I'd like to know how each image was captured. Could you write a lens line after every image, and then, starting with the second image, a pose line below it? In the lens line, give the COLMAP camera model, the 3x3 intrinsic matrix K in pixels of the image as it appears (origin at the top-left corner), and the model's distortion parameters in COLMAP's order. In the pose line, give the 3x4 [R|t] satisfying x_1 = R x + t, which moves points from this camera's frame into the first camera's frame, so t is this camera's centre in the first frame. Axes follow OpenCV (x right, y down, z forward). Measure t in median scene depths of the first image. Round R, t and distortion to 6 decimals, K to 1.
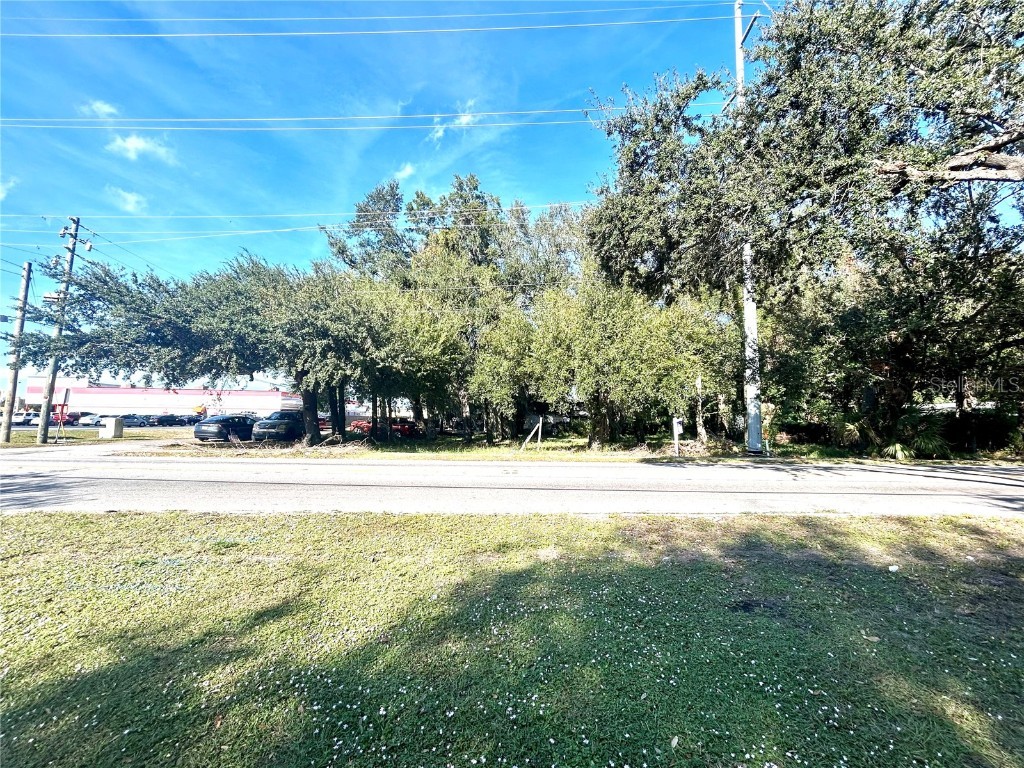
lens RADIAL K [[437.6, 0, 513.6], [0, 437.6, 382.9], [0, 0, 1]] dist [-0.004141, 0.001117]
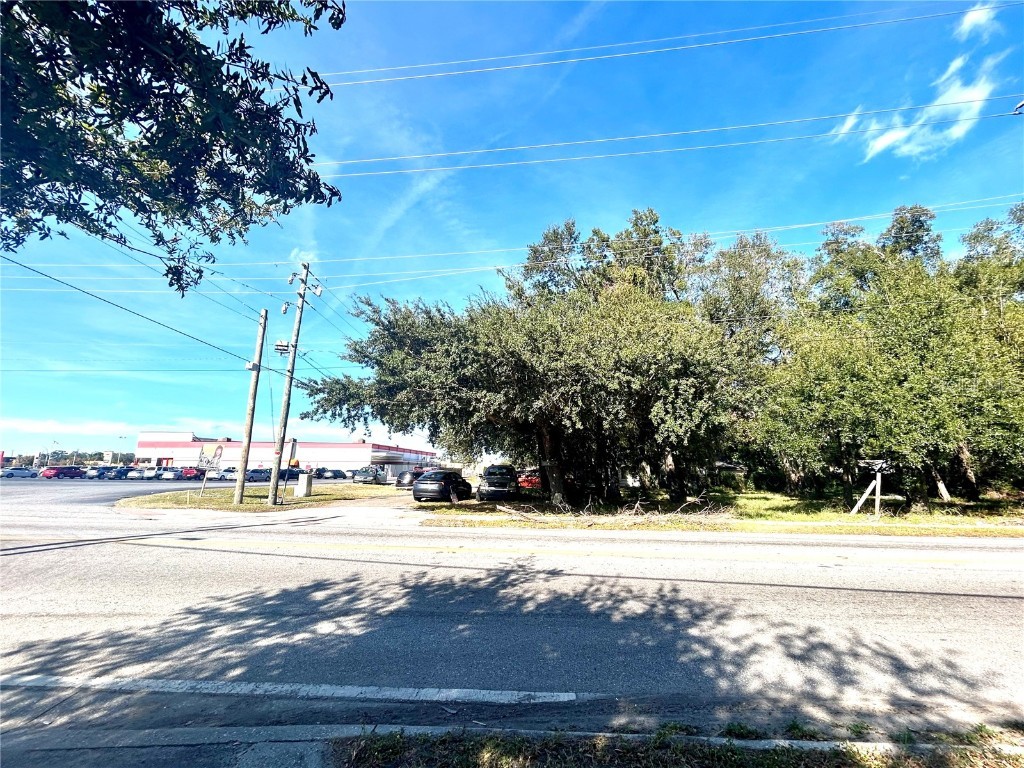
lens RADIAL K [[437.6, 0, 510.9], [0, 437.6, 383.9], [0, 0, 1]] dist [-0.004141, 0.001117]
pose [[0.995779, -0.022803, -0.088903, -0.473245], [0.012951, 0.993863, -0.109854, -0.004283], [0.090863, 0.108239, 0.989964, 0.118660]]
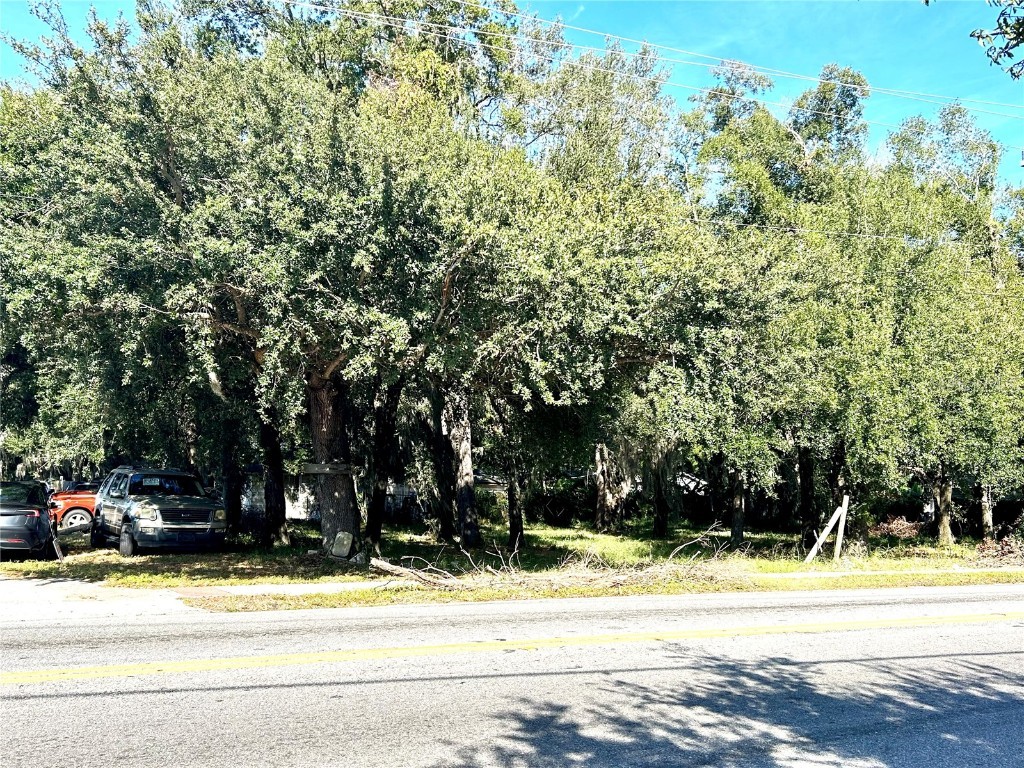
lens RADIAL K [[1002.5, 0, 509.6], [0, 1002.5, 385.0], [0, 0, 1]] dist [0.007453, 0.000000]
pose [[0.875475, 0.055159, 0.480106, -0.754517], [-0.050093, 0.998471, -0.023370, -0.004024], [-0.480661, -0.003590, 0.876899, 0.133132]]
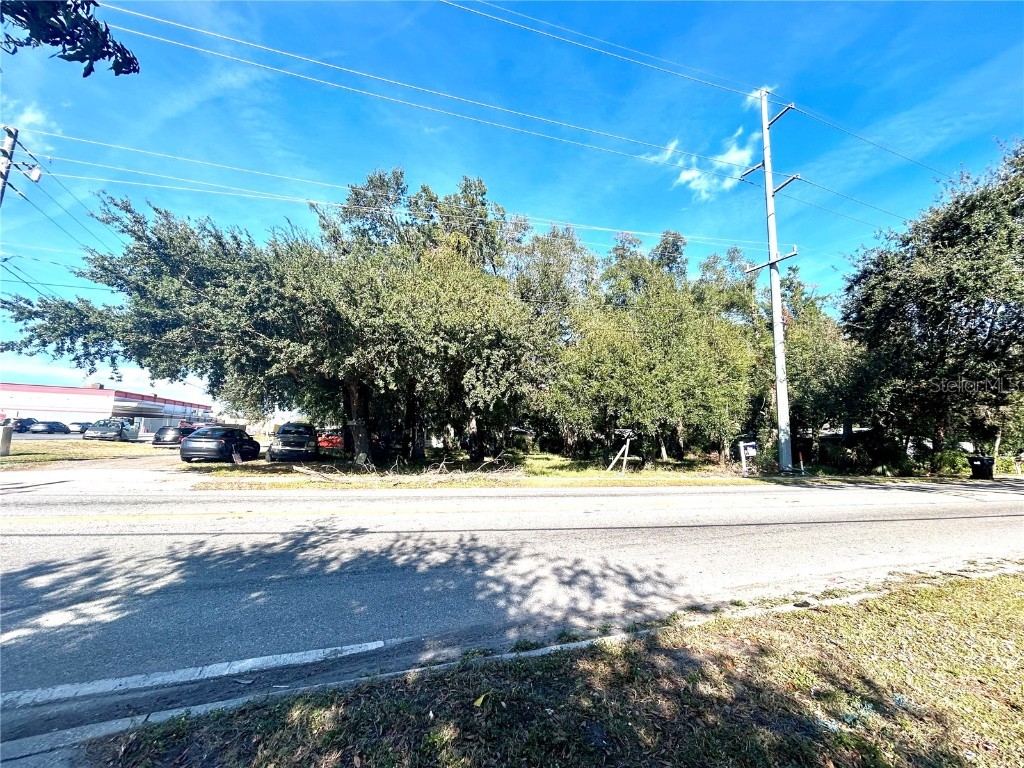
lens RADIAL K [[437.6, 0, 512.3], [0, 437.6, 384.0], [0, 0, 1]] dist [-0.004141, 0.001117]
pose [[0.940561, 0.056776, 0.334845, -0.480193], [-0.049046, 0.998300, -0.031504, -0.004180], [-0.336064, 0.013208, 0.941746, 0.116484]]
